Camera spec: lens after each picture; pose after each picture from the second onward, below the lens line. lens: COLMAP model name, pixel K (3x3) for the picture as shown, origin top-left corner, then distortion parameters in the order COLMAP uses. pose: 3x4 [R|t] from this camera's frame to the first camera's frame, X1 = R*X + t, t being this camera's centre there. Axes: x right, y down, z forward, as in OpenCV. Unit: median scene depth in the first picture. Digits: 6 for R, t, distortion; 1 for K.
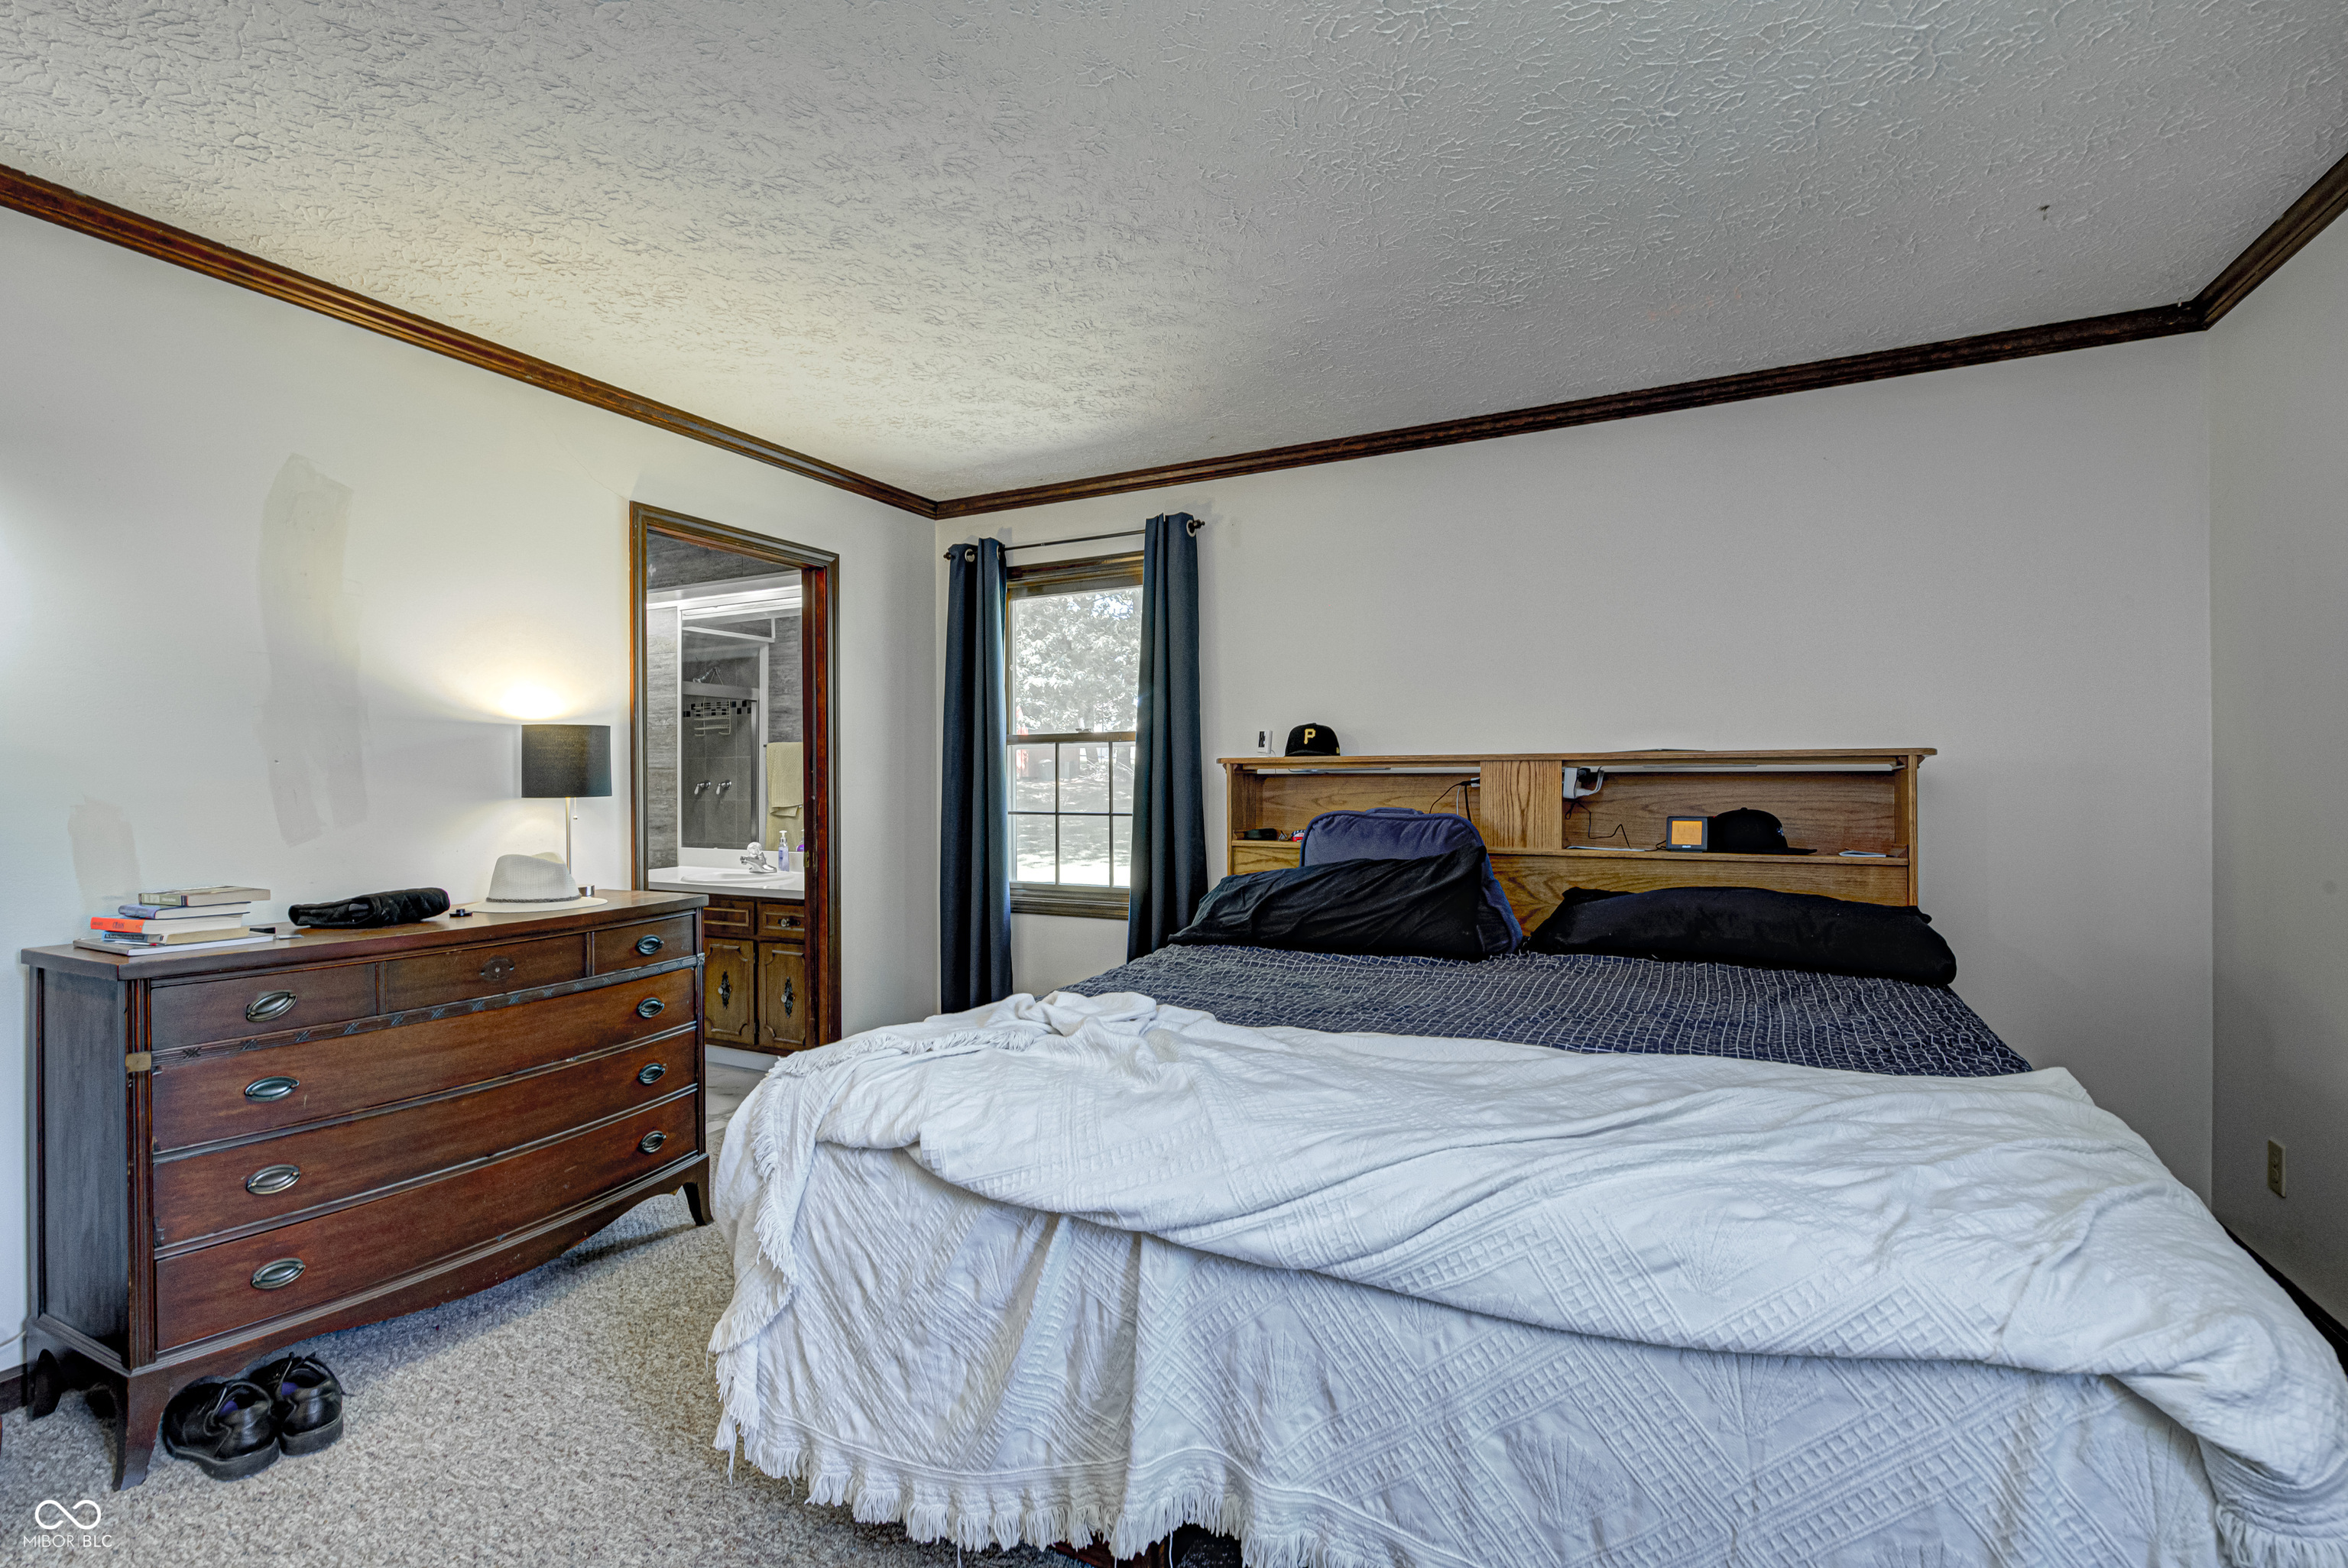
lens RADIAL K [[1059.2, 0, 1166.4], [0, 1059.2, 777.4], [0, 0, 1]] dist [0.000935, -0.000038]
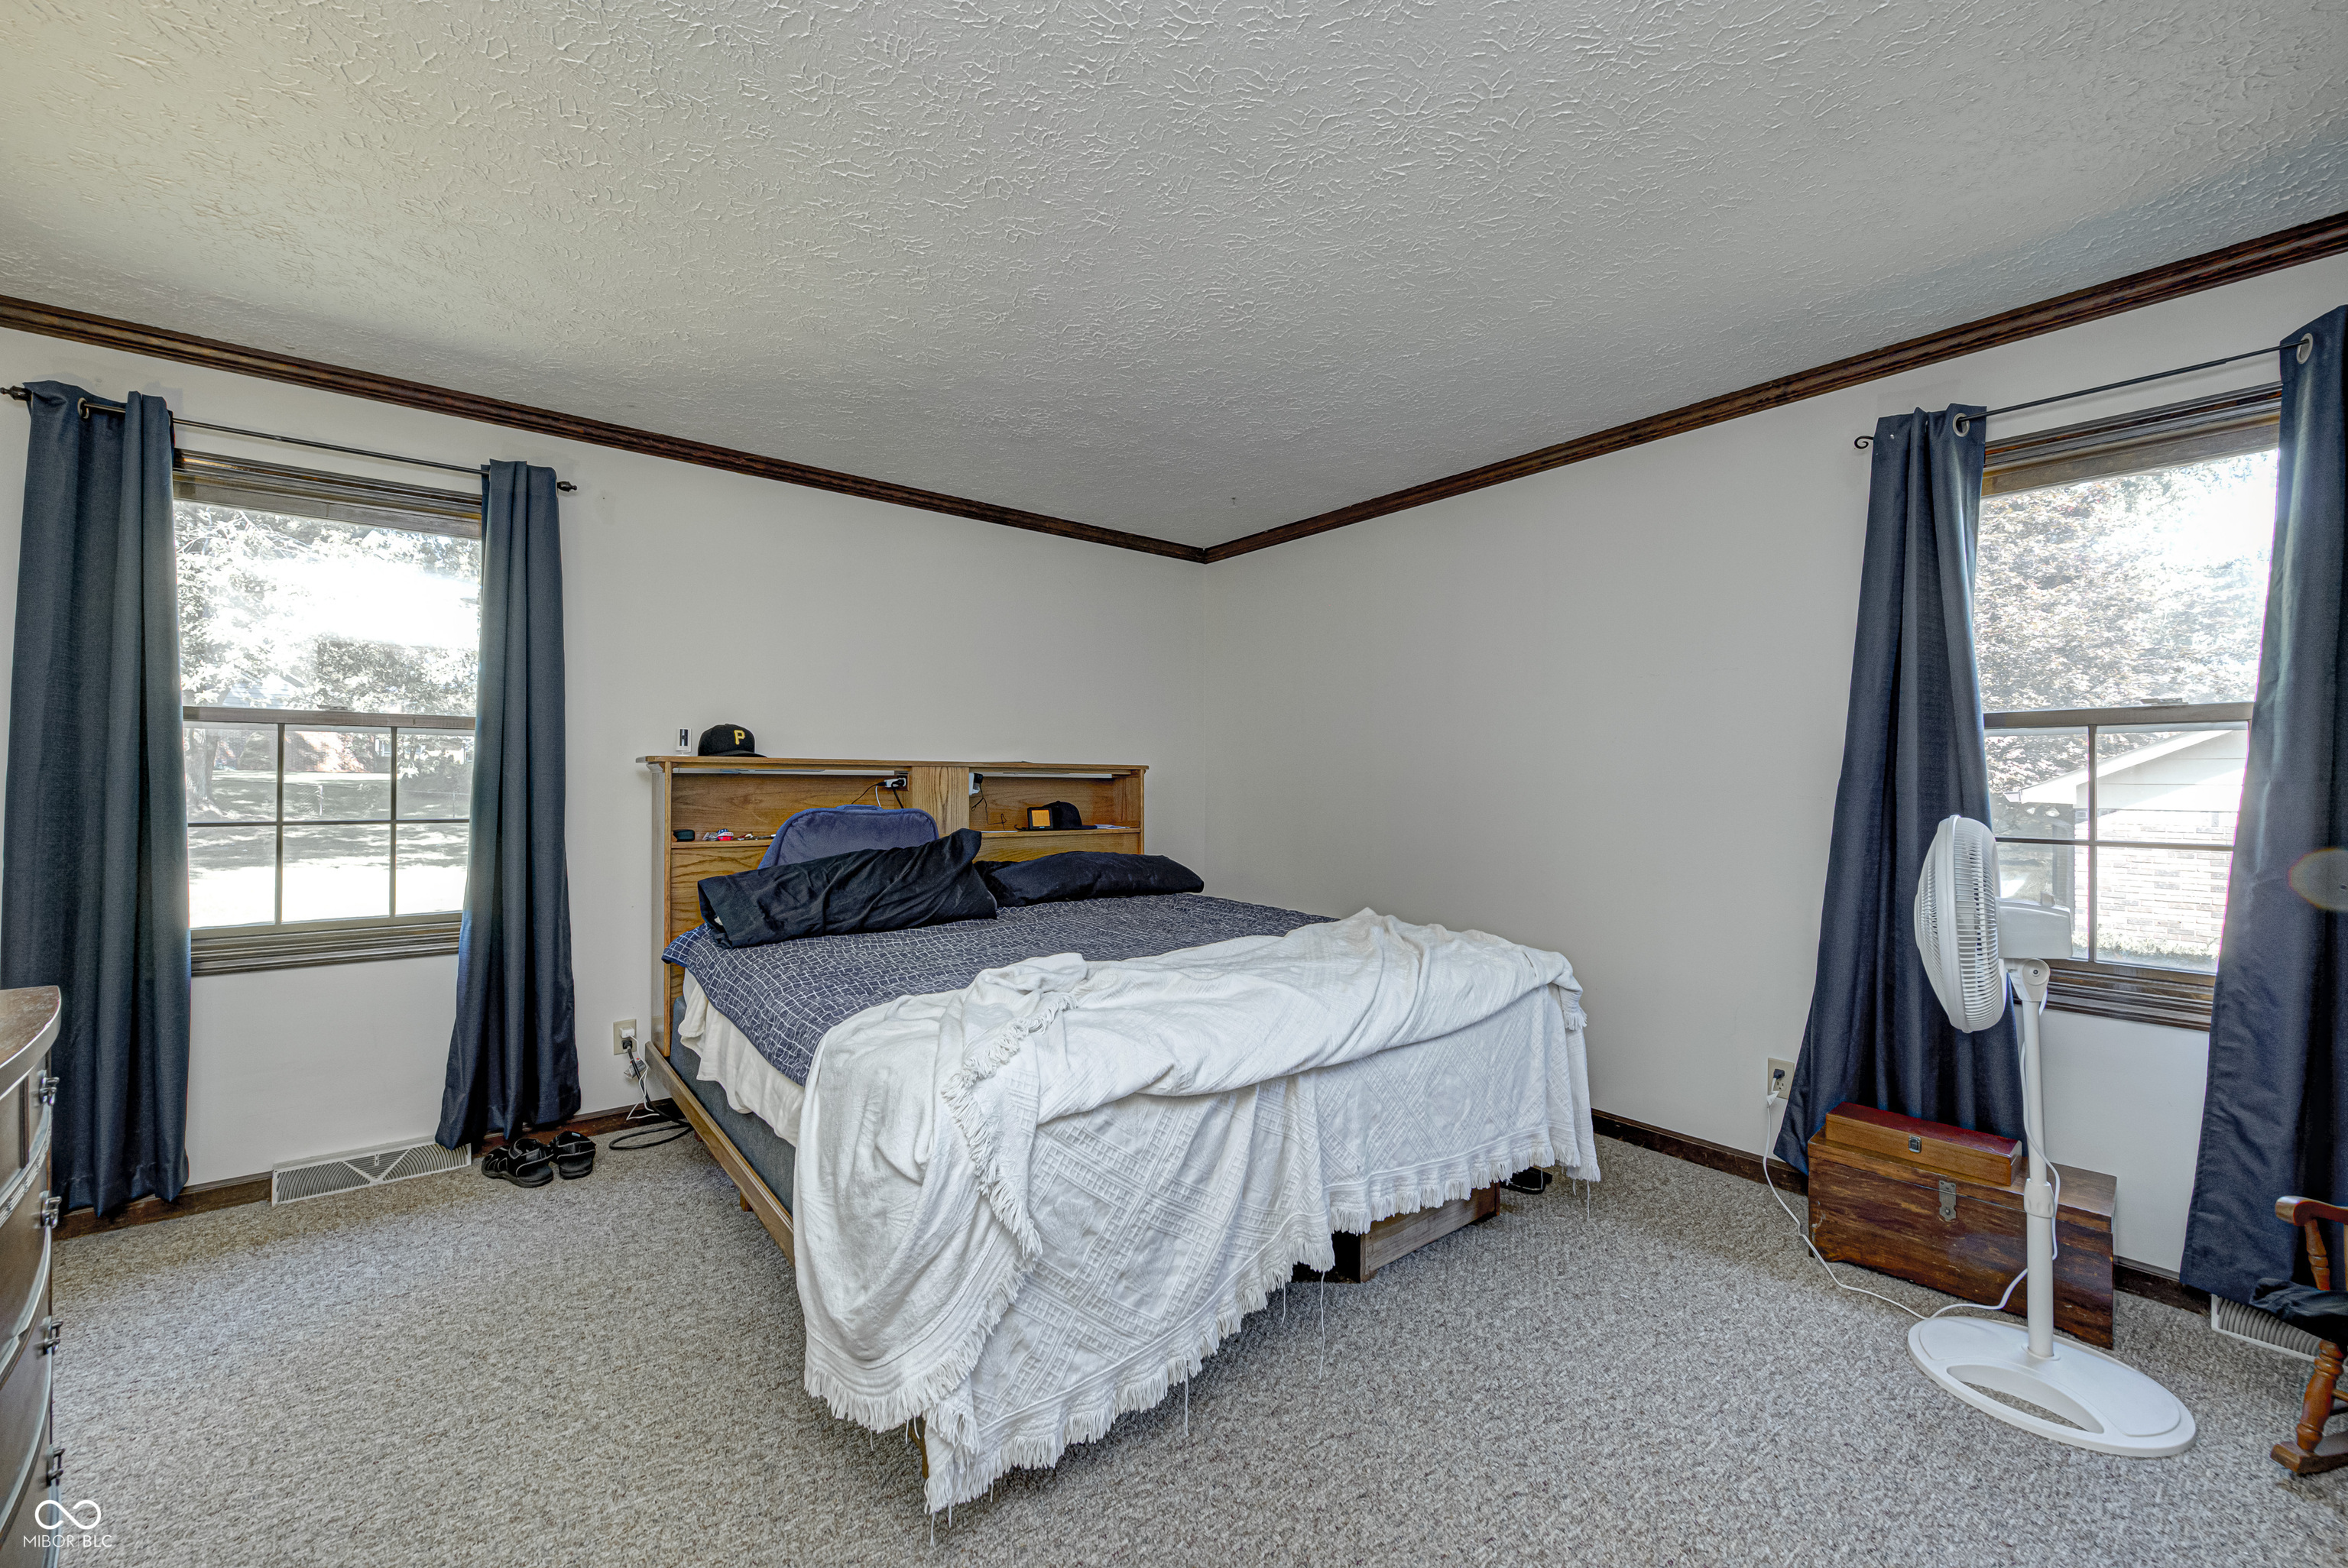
lens RADIAL K [[933.5, 0, 1182.8], [0, 933.5, 784.4], [0, 0, 1]] dist [0.001043, -0.002050]
pose [[0.398261, 0.008672, 0.917231, -0.471123], [-0.006552, 0.999957, -0.006609, 0.009314], [-0.917249, -0.003378, 0.398301, 0.220622]]
